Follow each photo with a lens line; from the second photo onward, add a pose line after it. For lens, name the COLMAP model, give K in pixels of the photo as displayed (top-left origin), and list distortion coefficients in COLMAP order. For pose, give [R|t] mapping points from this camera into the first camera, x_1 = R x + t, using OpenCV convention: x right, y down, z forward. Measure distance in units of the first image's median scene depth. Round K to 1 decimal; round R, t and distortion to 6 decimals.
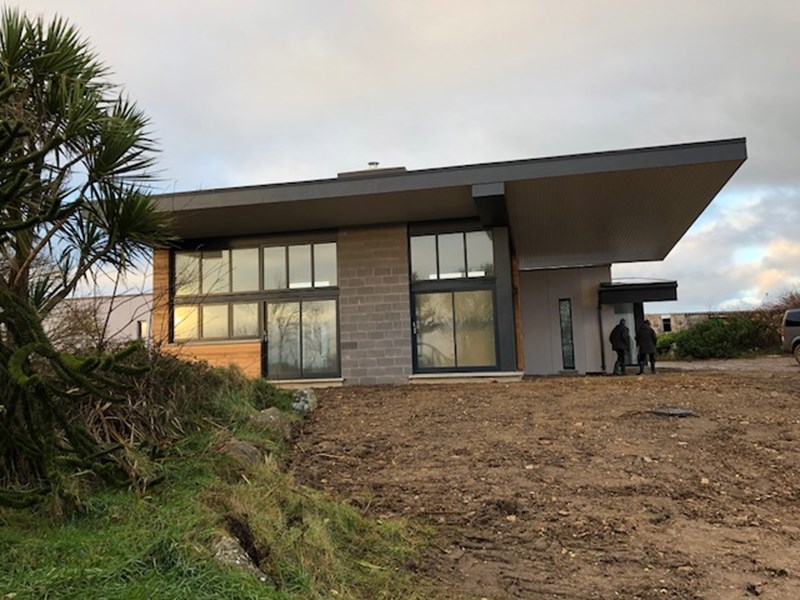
lens RADIAL K [[650.2, 0, 400.0], [0, 650.2, 300.0], [0, 0, 1]] dist [0.060517, -0.000243]
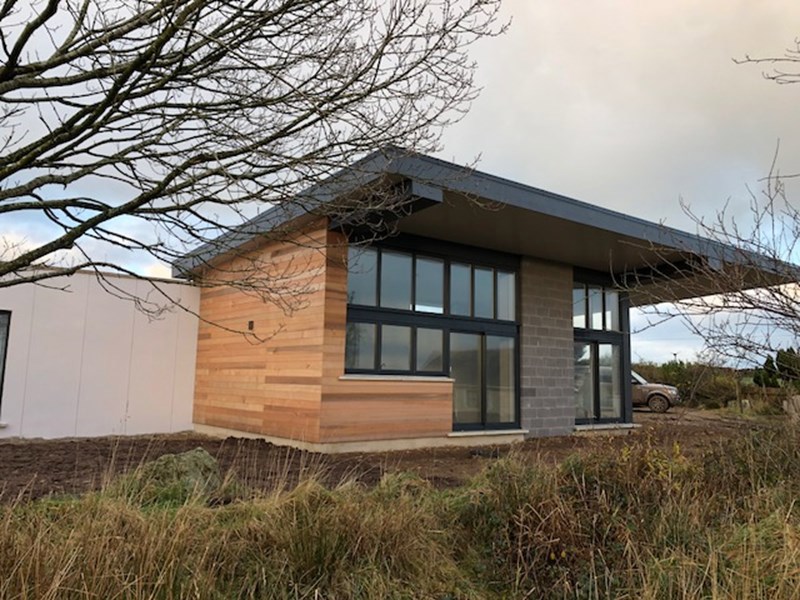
lens RADIAL K [[650.2, 0, 400.0], [0, 650.2, 300.0], [0, 0, 1]] dist [0.060517, -0.000243]
pose [[0.638365, 0.139980, 0.756899, -0.873128], [-0.119338, 0.989434, -0.082335, 0.040253], [-0.760426, -0.037767, 0.648325, 0.564870]]
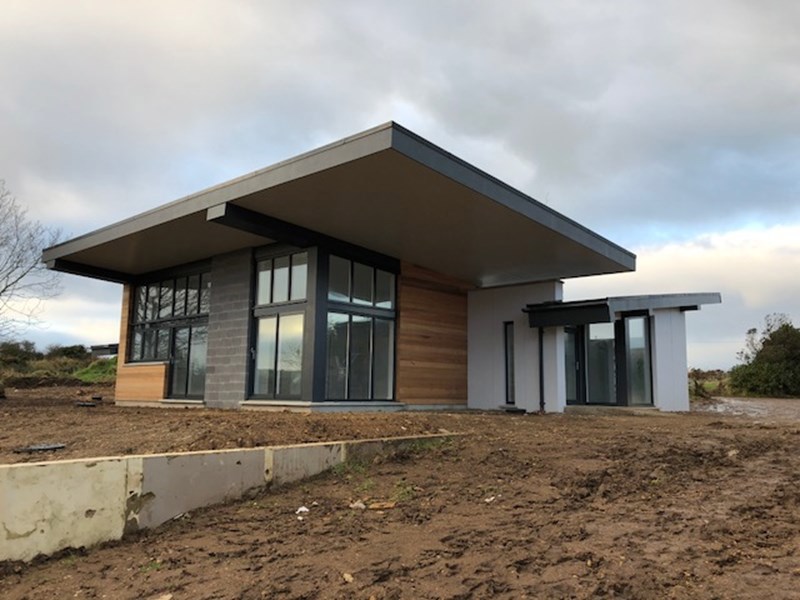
lens RADIAL K [[650.2, 0, 400.0], [0, 650.2, 300.0], [0, 0, 1]] dist [0.060517, -0.000243]
pose [[0.861551, -0.029874, -0.506791, 0.715645], [0.011437, 0.999156, -0.039456, 0.003337], [0.507542, 0.028197, 0.861165, 0.248549]]
